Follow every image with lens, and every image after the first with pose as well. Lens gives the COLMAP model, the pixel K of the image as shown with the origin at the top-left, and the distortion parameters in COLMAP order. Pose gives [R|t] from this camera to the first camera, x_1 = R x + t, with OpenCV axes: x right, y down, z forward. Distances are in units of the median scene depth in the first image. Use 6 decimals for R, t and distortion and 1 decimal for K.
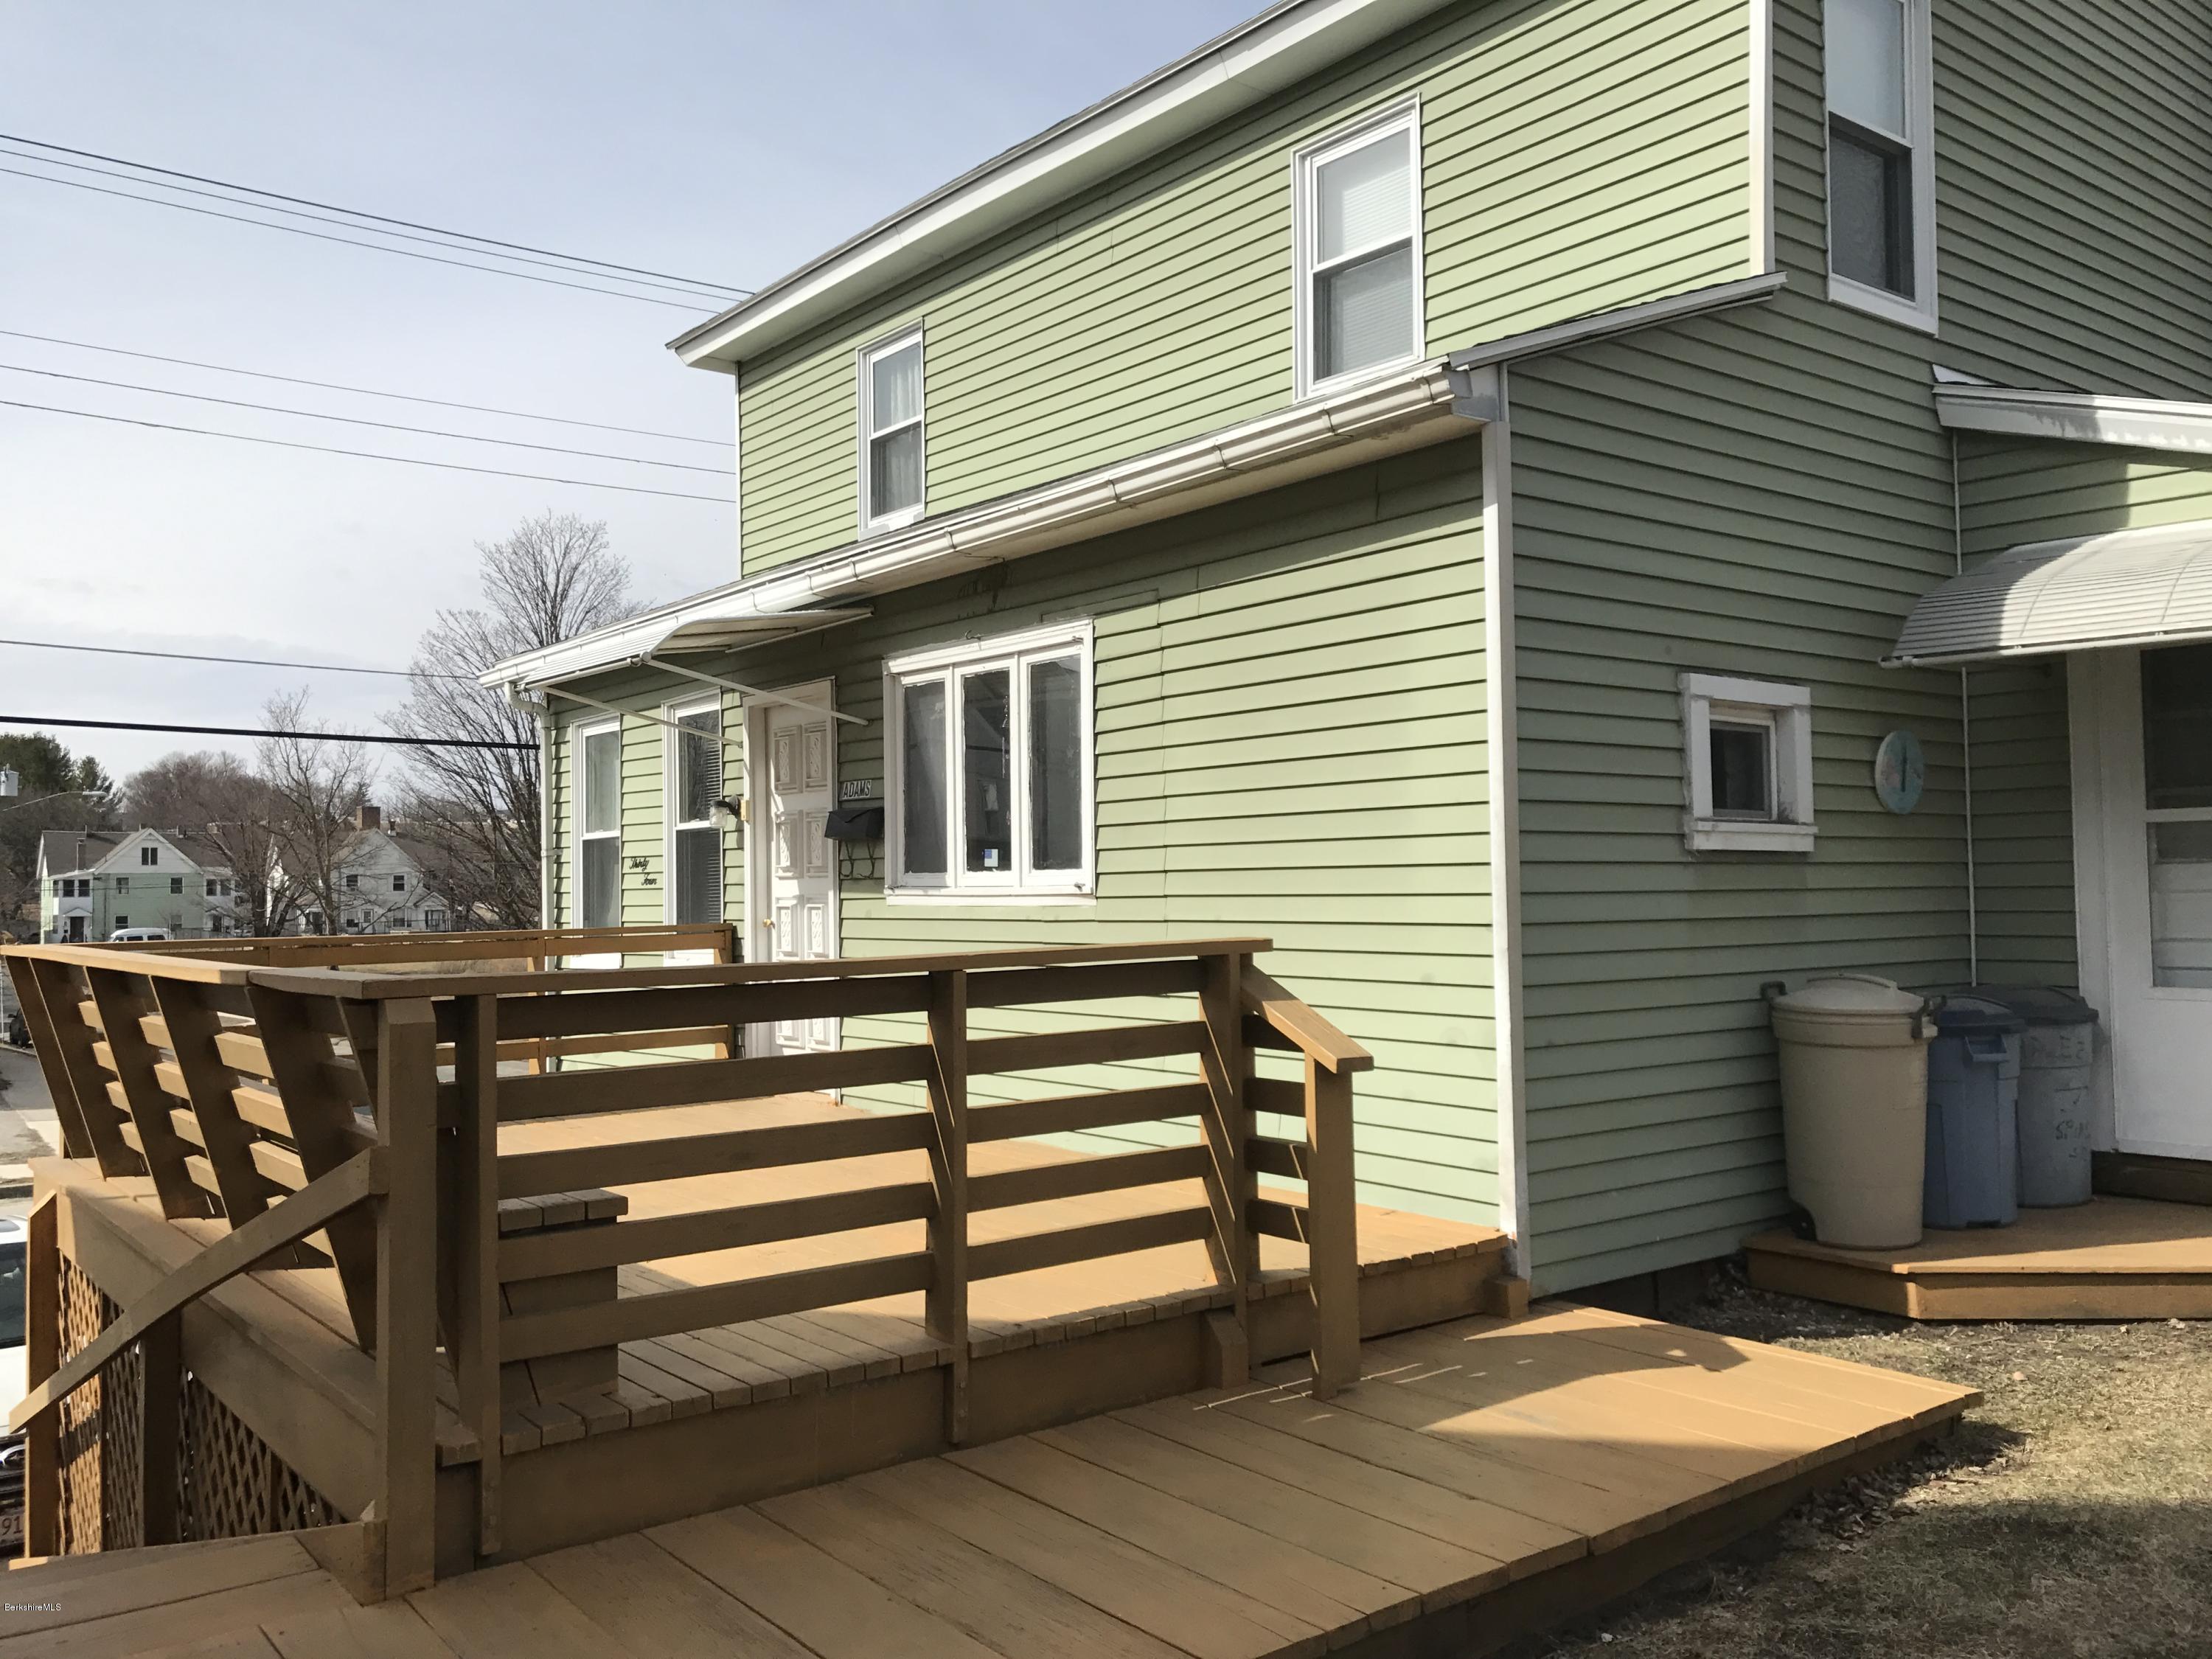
lens RADIAL K [[1812.3, 0, 1109.3], [0, 1812.3, 839.6], [0, 0, 1]] dist [0.013998, 0.002349]
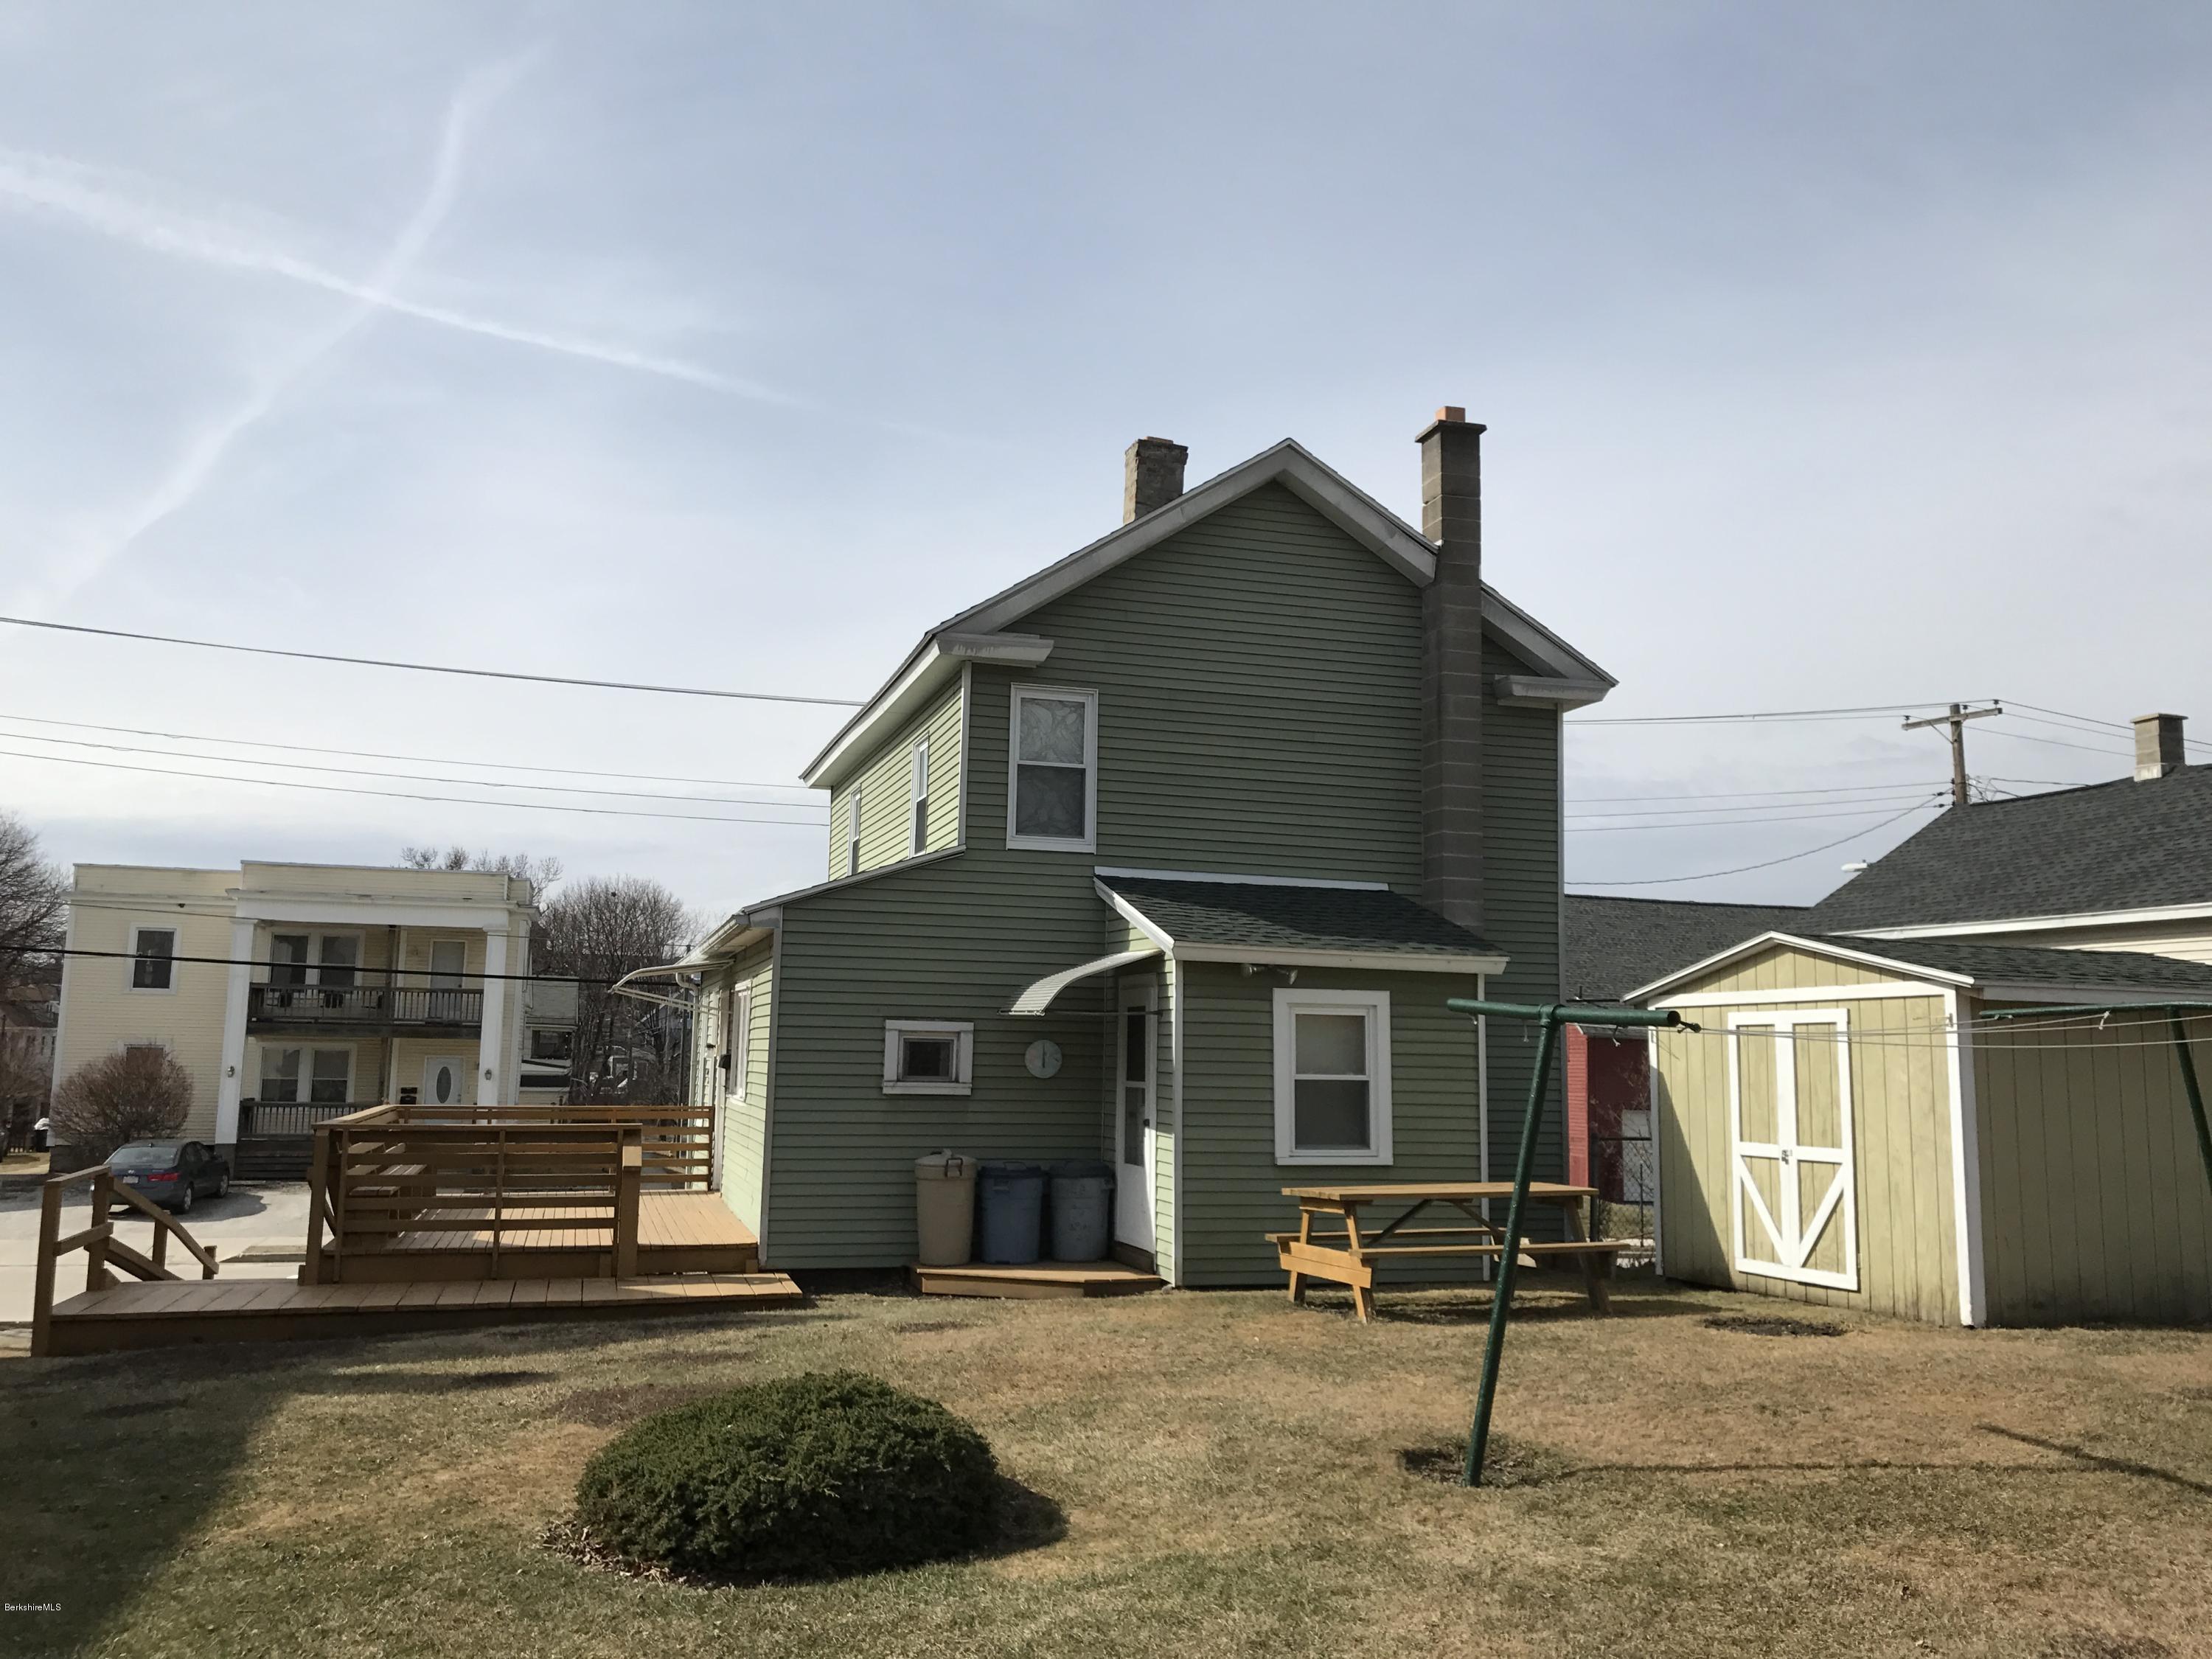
lens RADIAL K [[1812.3, 0, 1104.6], [0, 1812.3, 822.3], [0, 0, 1]] dist [0.013998, 0.002349]
pose [[0.940251, -0.024080, -0.339629, 1.414308], [-0.014322, 0.993816, -0.110113, -0.091123], [0.340180, 0.108398, 0.934092, -1.190982]]
